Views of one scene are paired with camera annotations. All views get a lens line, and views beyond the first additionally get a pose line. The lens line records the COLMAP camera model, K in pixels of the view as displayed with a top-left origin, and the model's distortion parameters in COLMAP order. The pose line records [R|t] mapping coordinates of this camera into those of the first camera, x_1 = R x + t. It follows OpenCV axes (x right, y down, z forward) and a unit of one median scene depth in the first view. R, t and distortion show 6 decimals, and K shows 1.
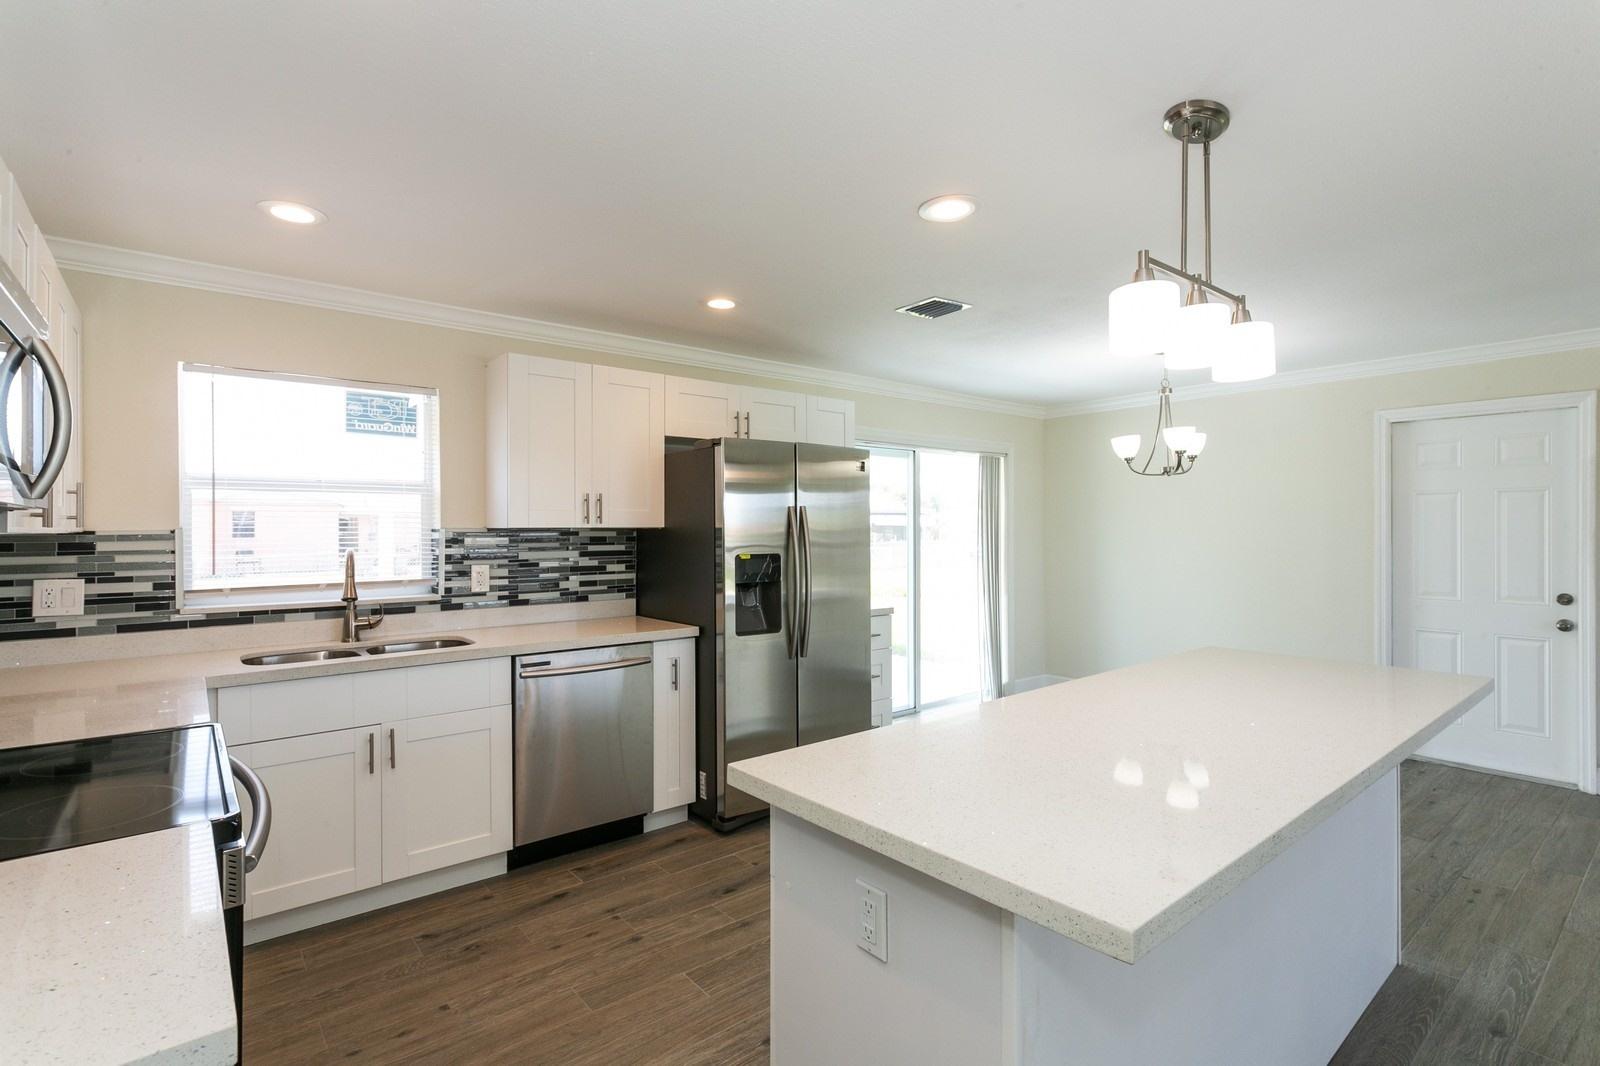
lens RADIAL K [[755.6, 0, 793.9], [0, 755.6, 532.1], [0, 0, 1]] dist [0.001507, 0.001065]
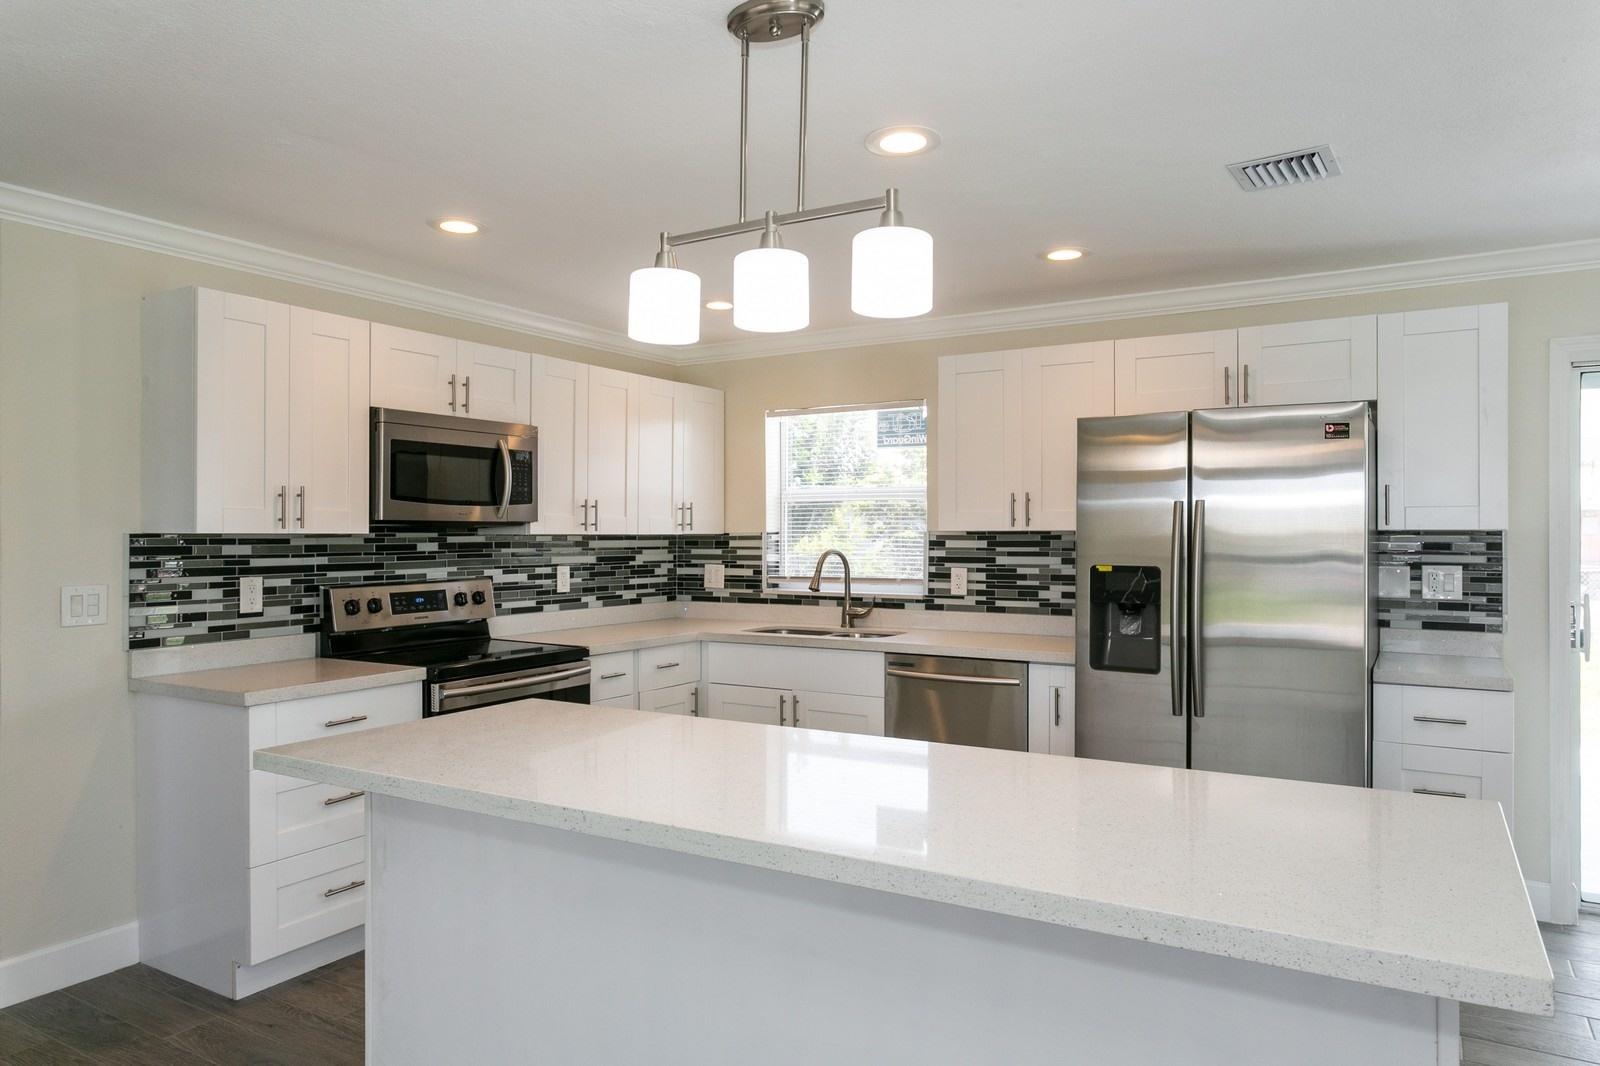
lens RADIAL K [[1027.7, 0, 800.0], [0, 1027.7, 537.6], [0, 0, 1]] dist [-0.015928, 0.006956]
pose [[0.337825, 0.008084, -0.941174, 0.839205], [-0.003284, 0.999967, 0.007410, -0.006554], [0.941203, 0.000587, 0.337840, 0.358368]]
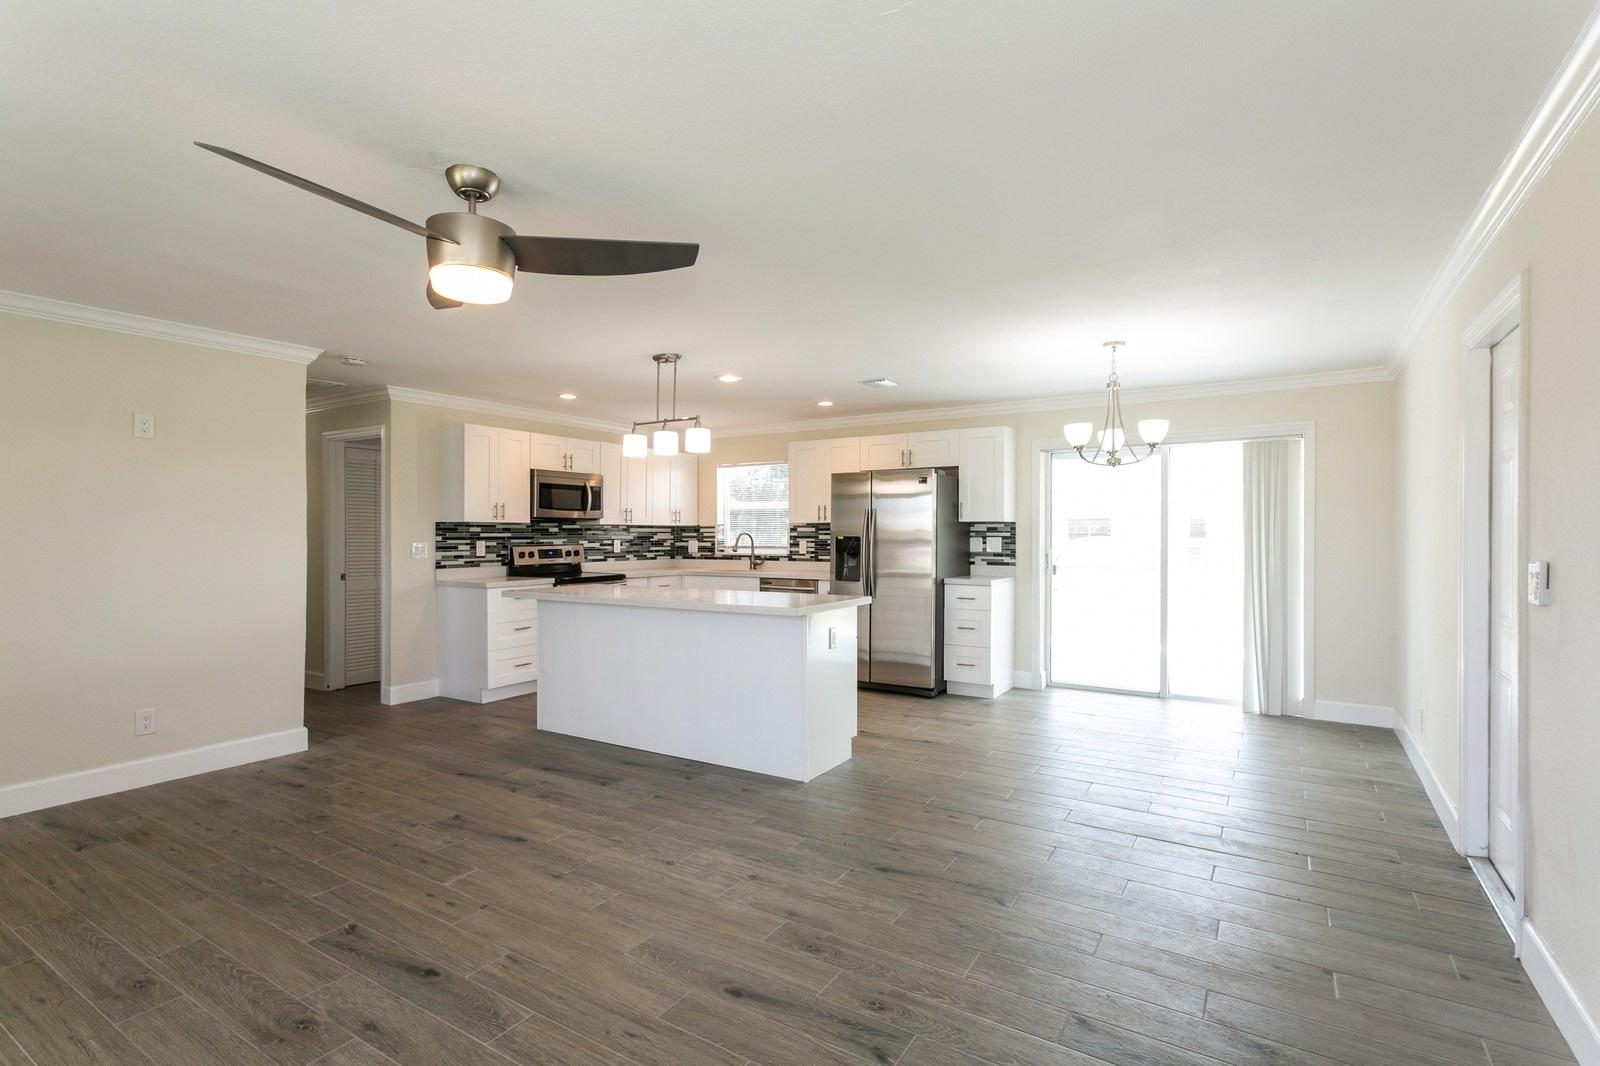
lens RADIAL K [[755.6, 0, 796.8], [0, 755.6, 545.3], [0, 0, 1]] dist [0.001507, 0.001065]
pose [[0.317164, 0.018886, -0.948183, 1.673341], [-0.004254, 0.999820, 0.018492, 0.017754], [0.948361, -0.001832, 0.317188, 0.327711]]
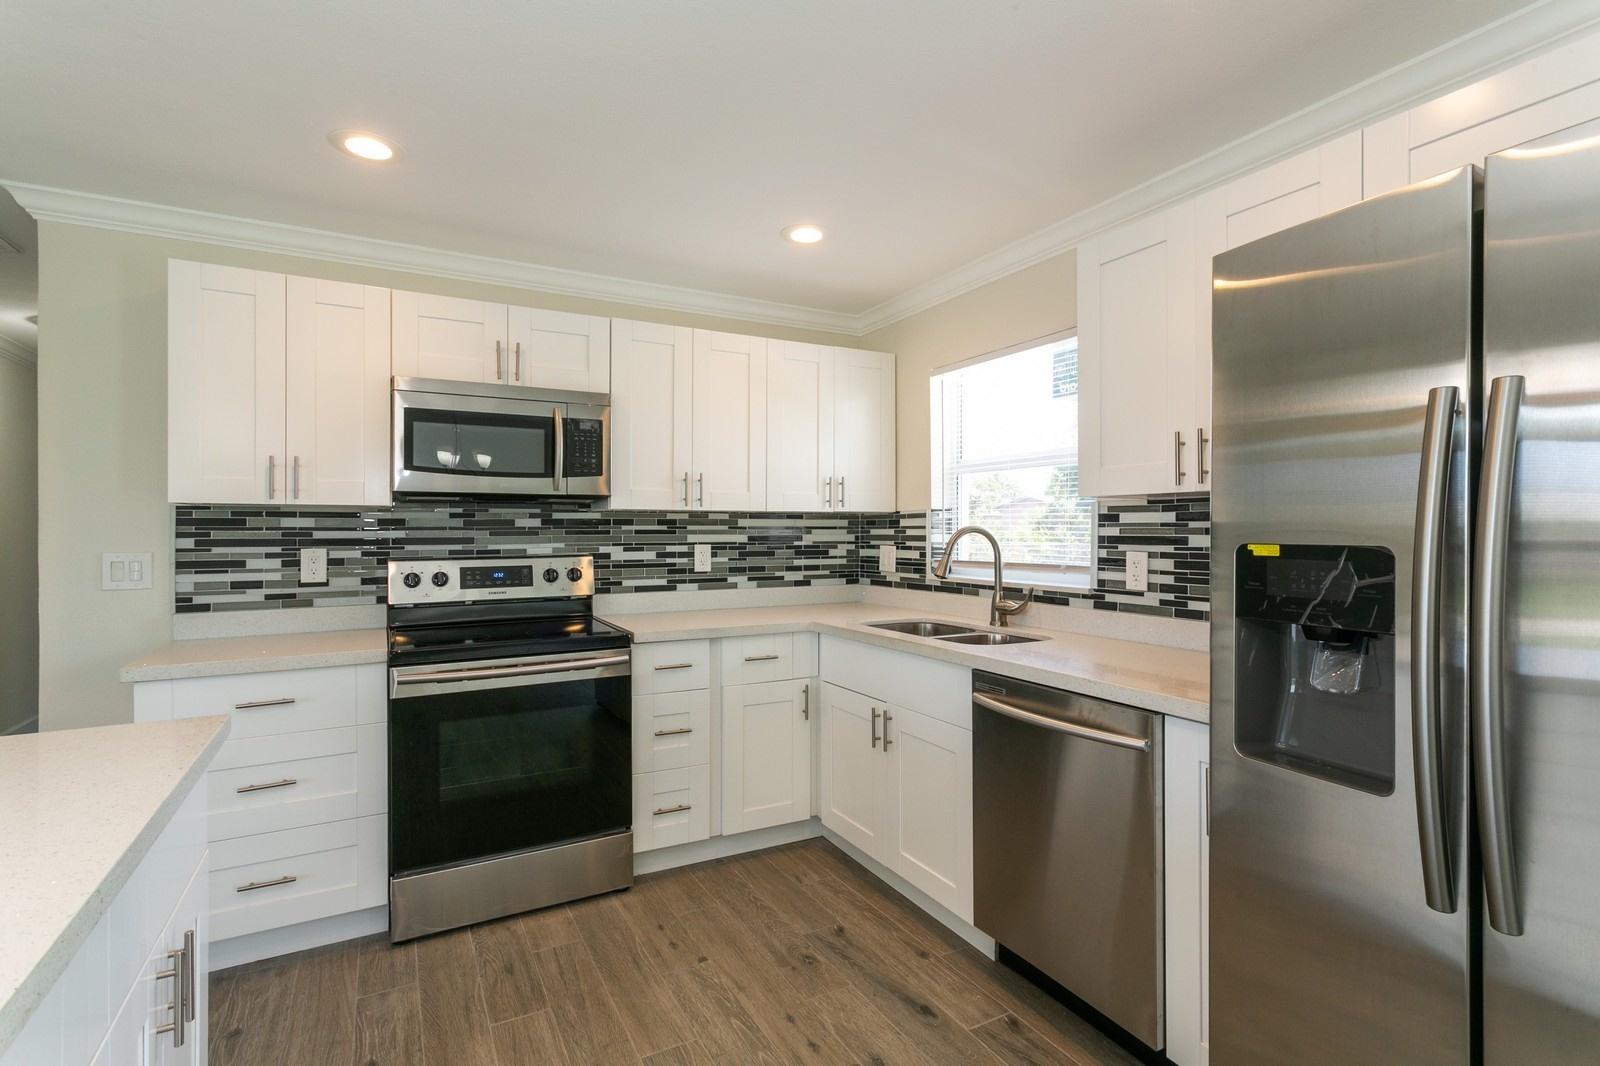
lens RADIAL K [[755.6, 0, 802.3], [0, 755.6, 523.6], [0, 0, 1]] dist [0.001507, 0.001065]
pose [[-0.175851, -0.003501, -0.984411, 0.352985], [0.000091, 0.999994, -0.003573, 0.020659], [0.984417, -0.000718, -0.175849, 0.859721]]
